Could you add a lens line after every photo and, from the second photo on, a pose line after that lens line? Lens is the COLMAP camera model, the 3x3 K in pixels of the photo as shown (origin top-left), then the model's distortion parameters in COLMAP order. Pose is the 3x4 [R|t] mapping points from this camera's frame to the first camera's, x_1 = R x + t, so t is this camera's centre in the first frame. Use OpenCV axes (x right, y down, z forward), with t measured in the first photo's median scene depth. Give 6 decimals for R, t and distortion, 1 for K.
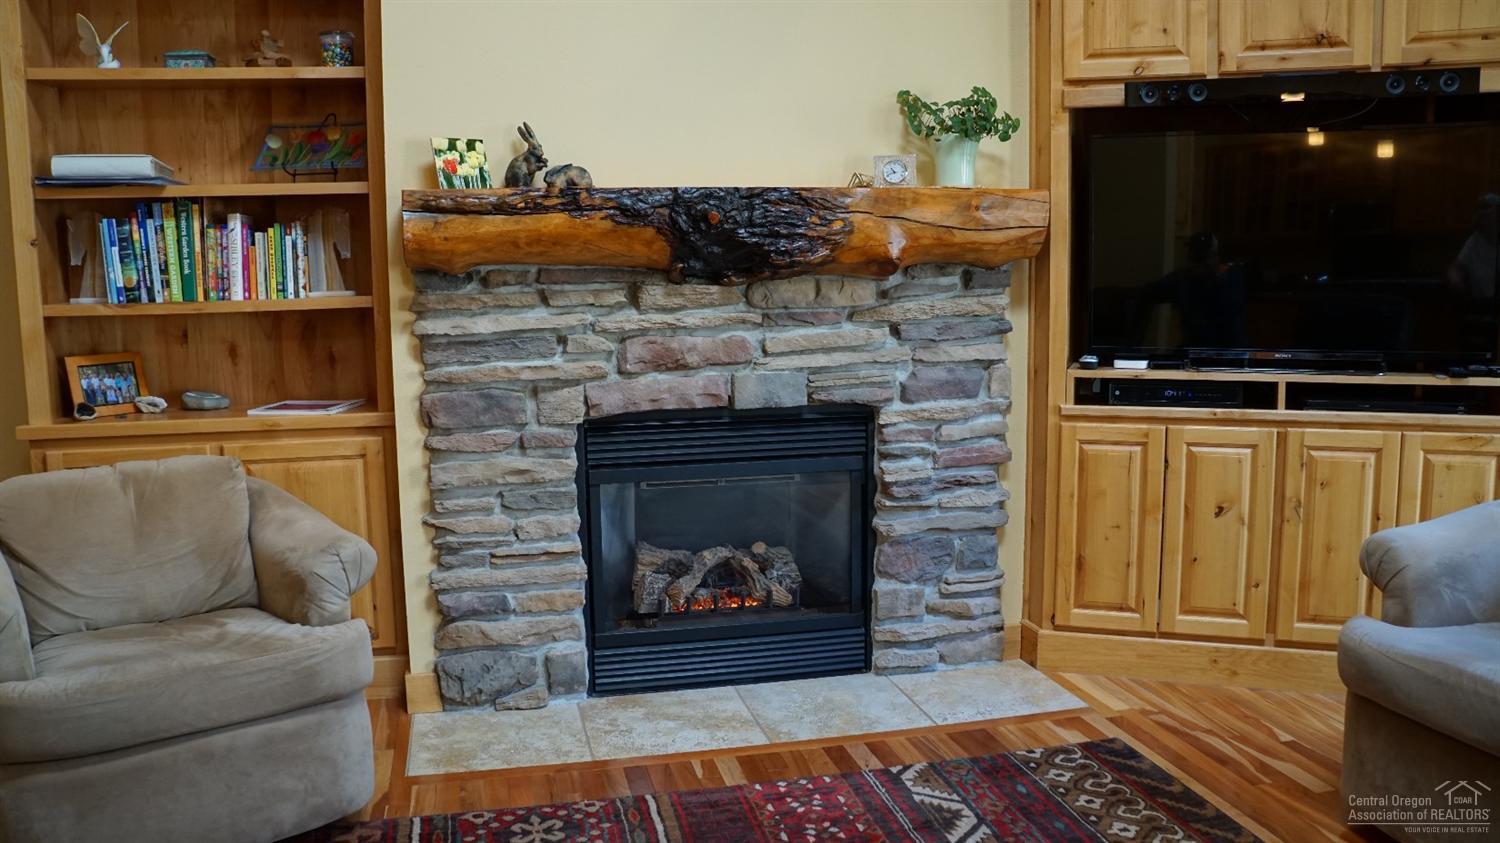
lens RADIAL K [[1232.9, 0, 750.0], [0, 1232.9, 421.5], [0, 0, 1]] dist [-0.172318, 0.139698]
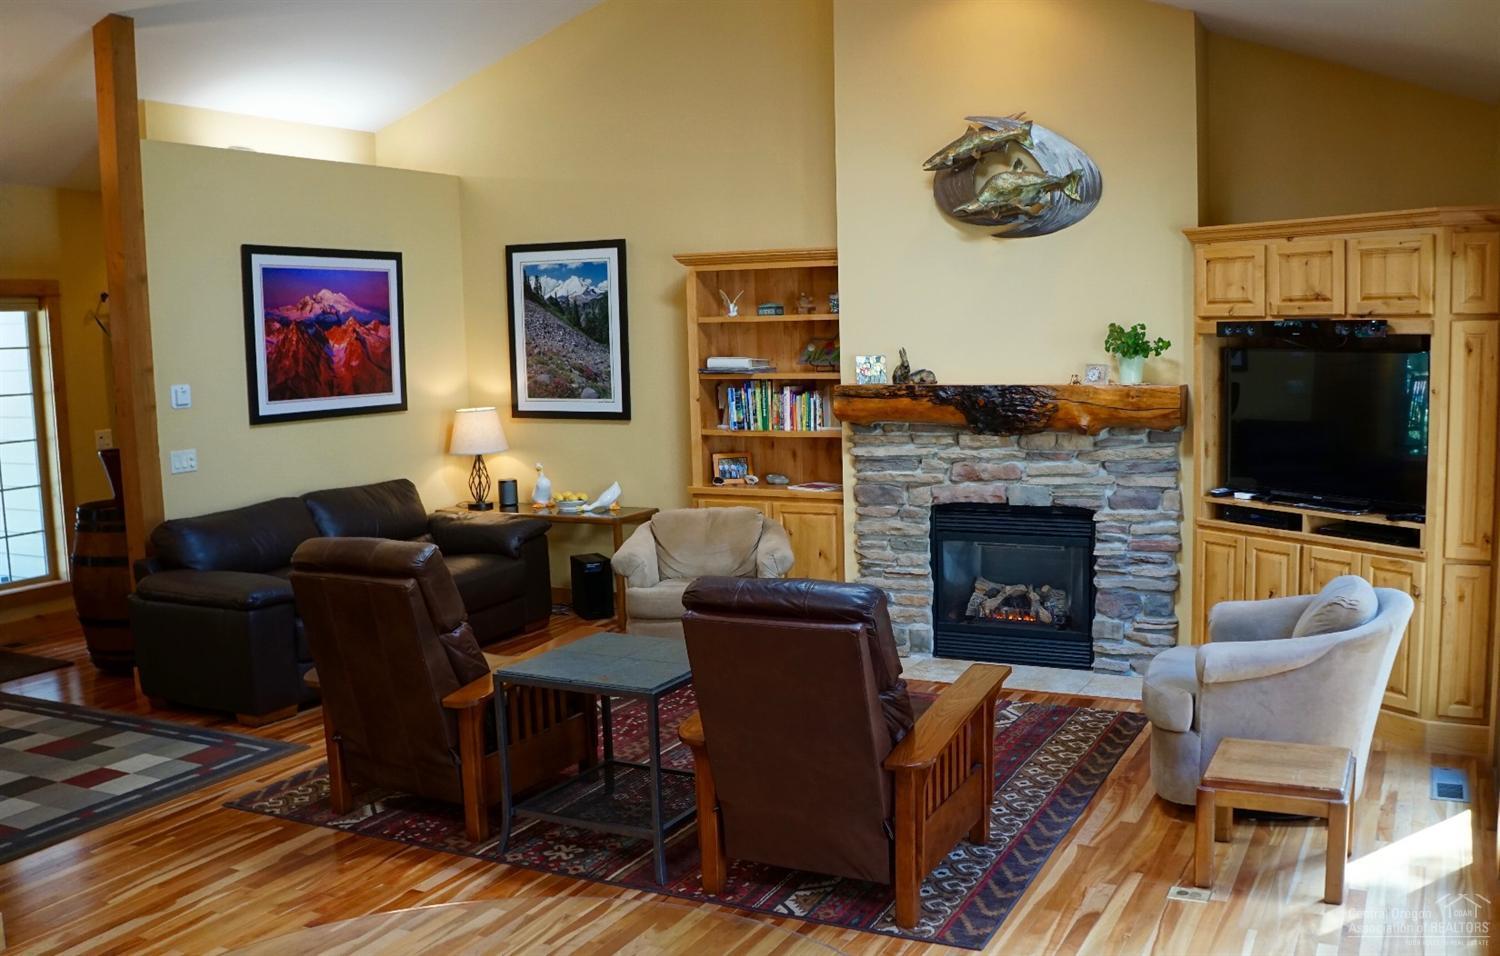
lens RADIAL K [[1392.4, 0, 750.0], [0, 1392.4, 478.0], [0, 0, 1]] dist [-0.004979, -0.000879]
pose [[0.767690, 0.064765, -0.637541, 0.994442], [-0.067423, 0.997521, 0.020146, -0.065199], [0.637265, 0.027519, 0.770153, -0.802866]]
